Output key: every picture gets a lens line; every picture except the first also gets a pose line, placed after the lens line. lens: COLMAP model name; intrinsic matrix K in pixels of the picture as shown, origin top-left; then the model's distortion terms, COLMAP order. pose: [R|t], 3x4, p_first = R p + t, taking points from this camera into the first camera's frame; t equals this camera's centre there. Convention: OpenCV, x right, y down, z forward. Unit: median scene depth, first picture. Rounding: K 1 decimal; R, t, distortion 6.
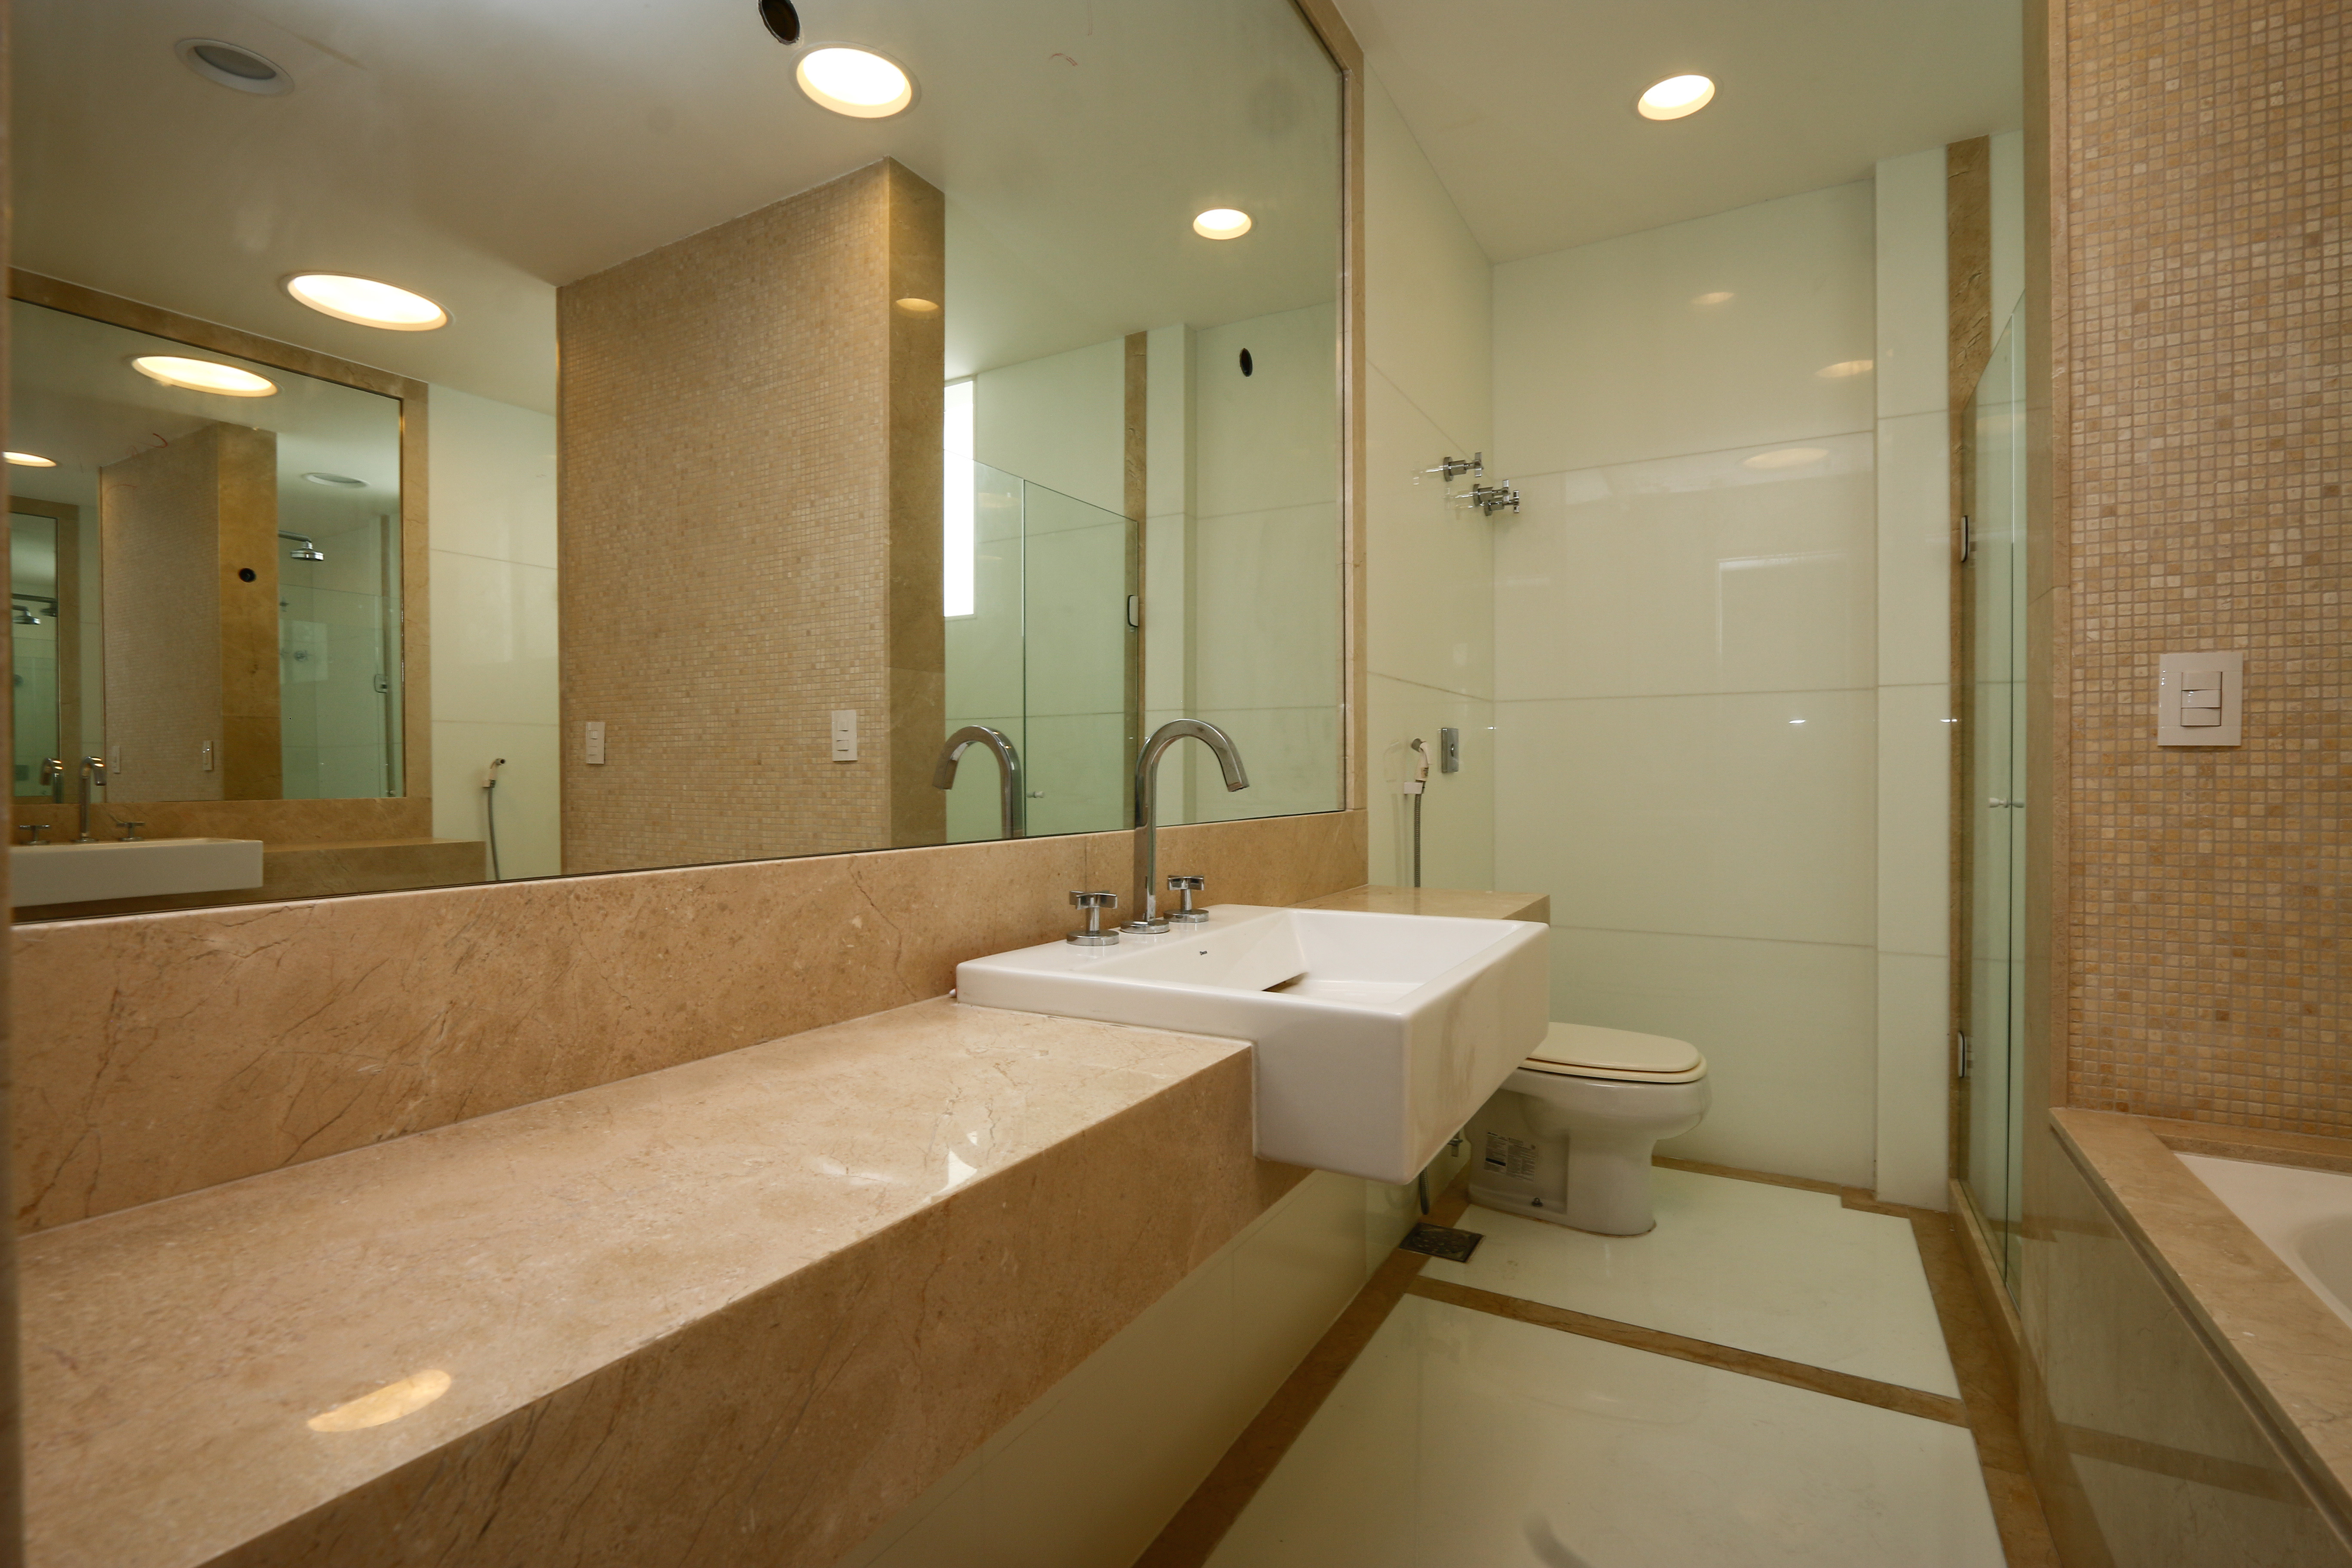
lens RADIAL K [[1082.6, 0, 1188.9], [0, 1082.6, 778.8], [0, 0, 1]] dist [-0.024034, 0.005745]
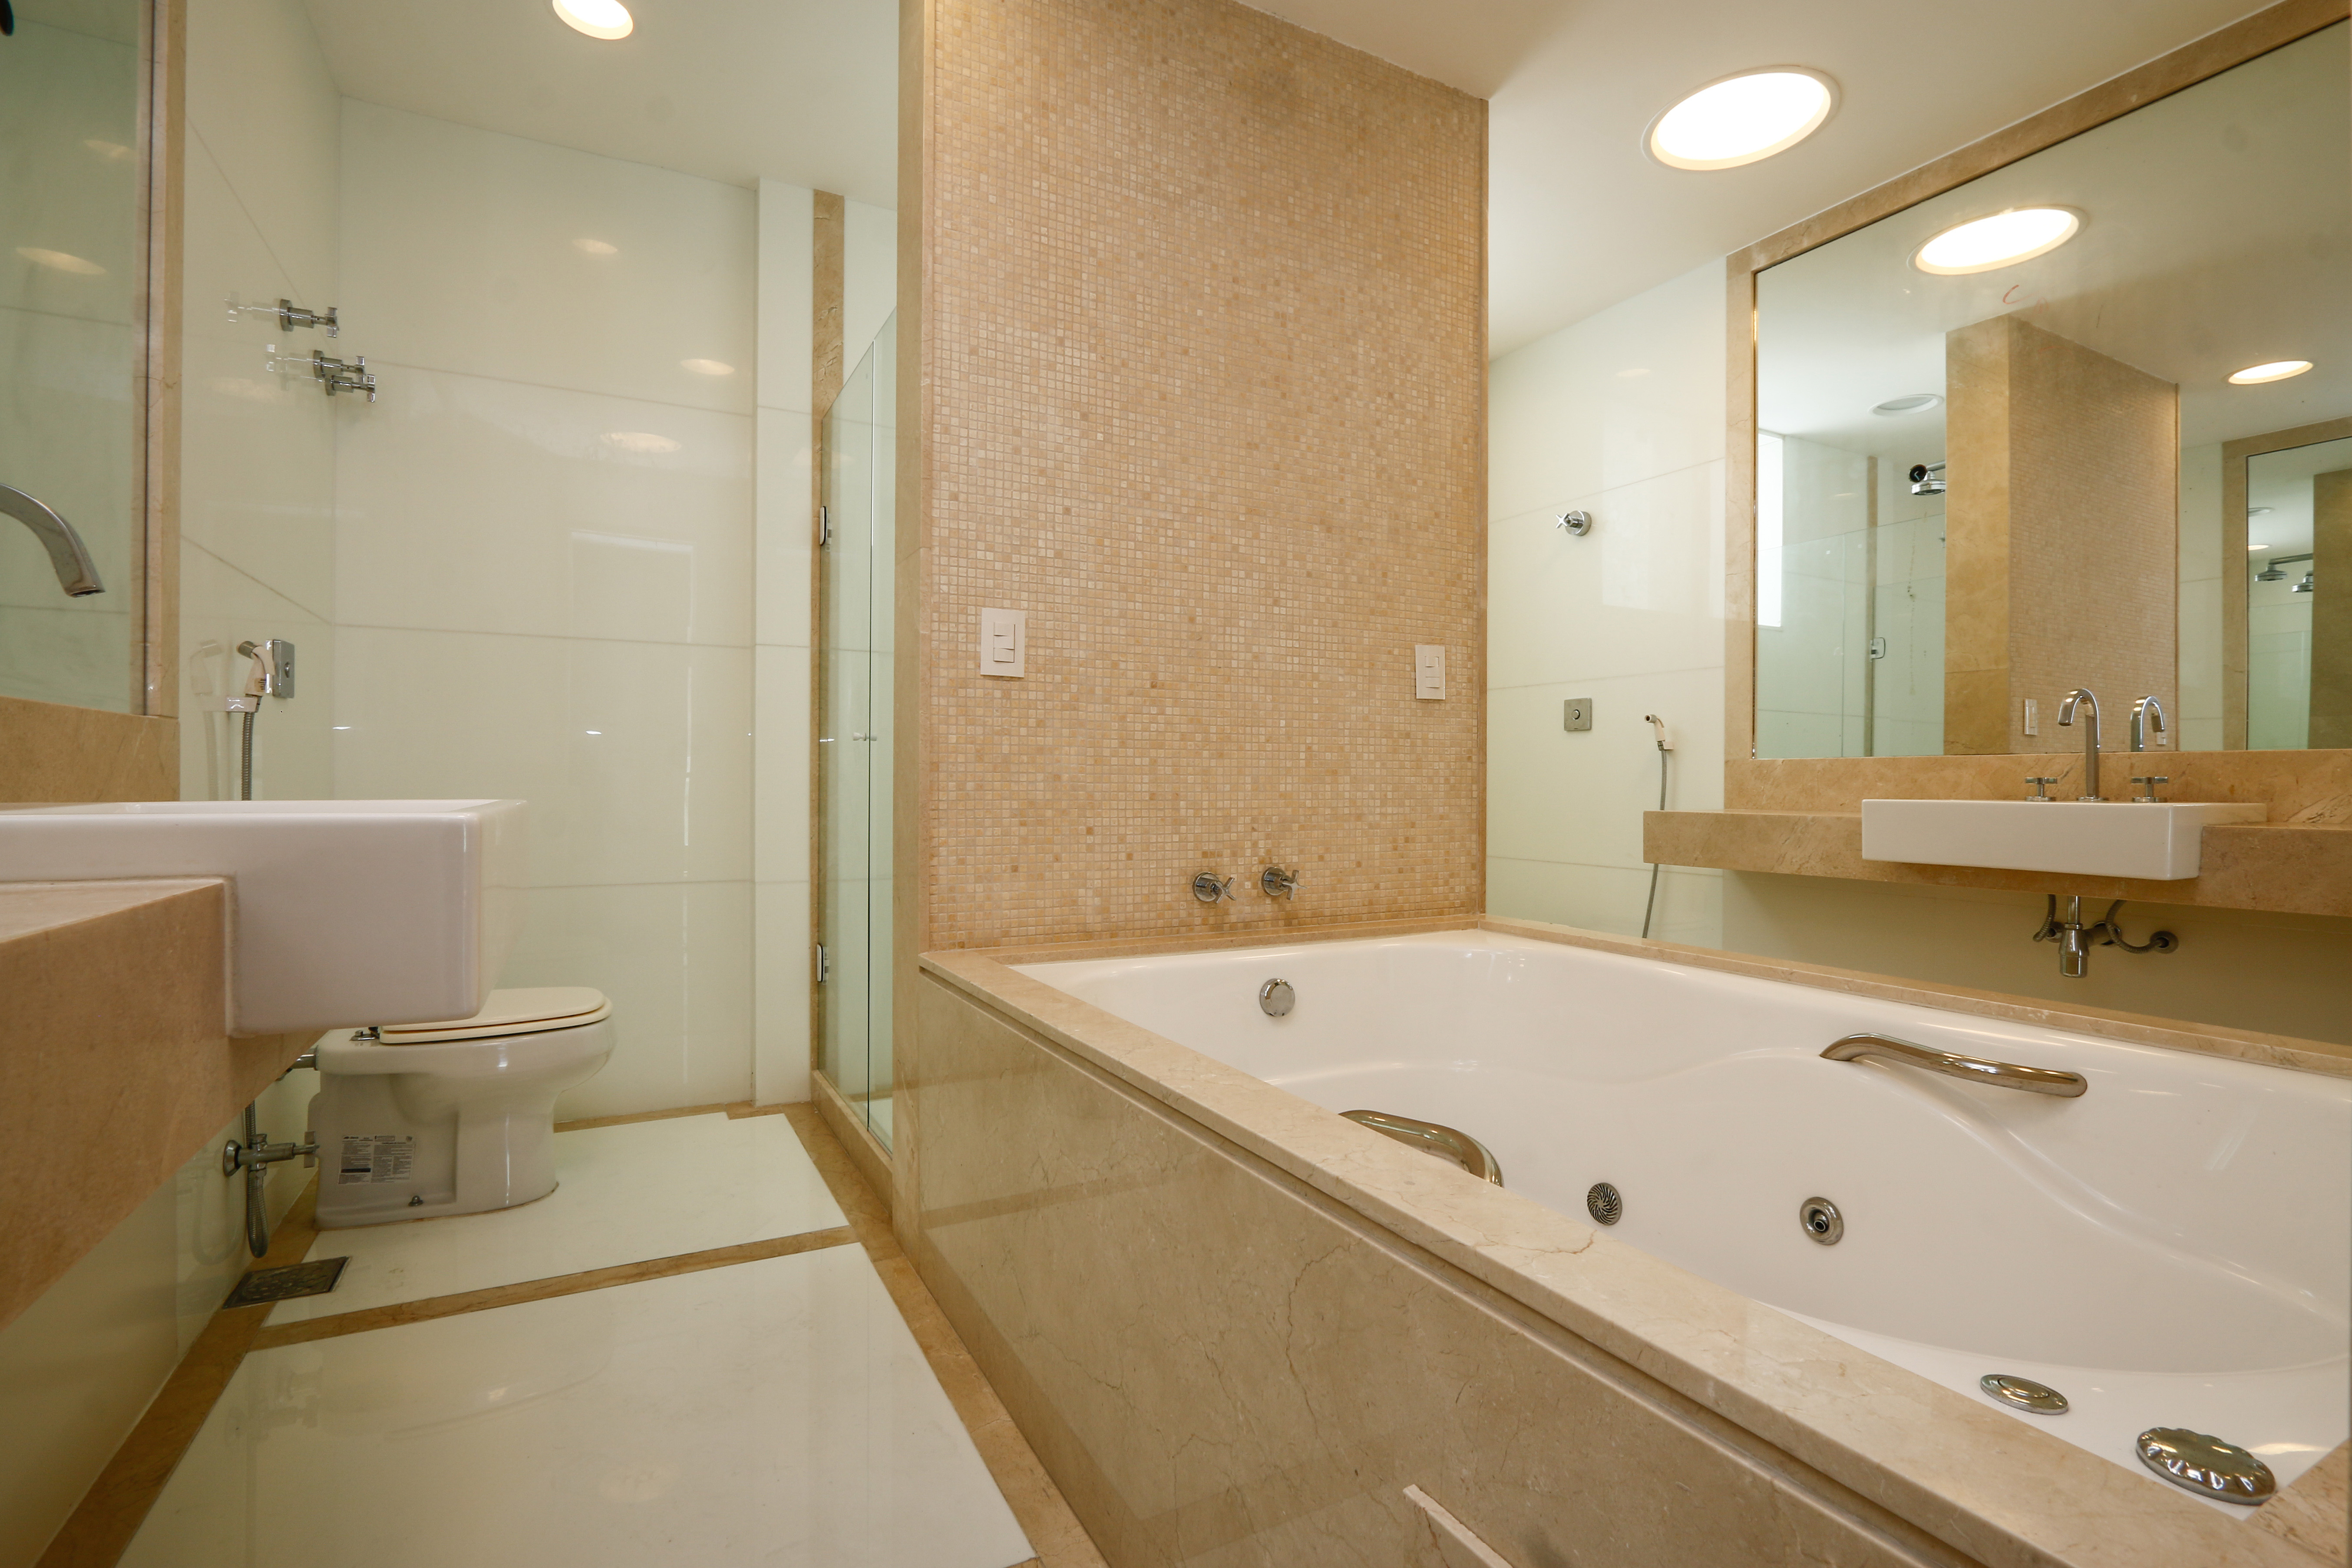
lens RADIAL K [[1082.5, 0, 1188.9], [0, 1082.5, 778.8], [0, 0, 1]] dist [-0.024034, 0.005745]
pose [[0.530697, 0.001762, 0.847560, -0.123985], [0.005374, 0.999971, -0.005445, 0.109967], [-0.847545, 0.007445, 0.530672, 0.036097]]
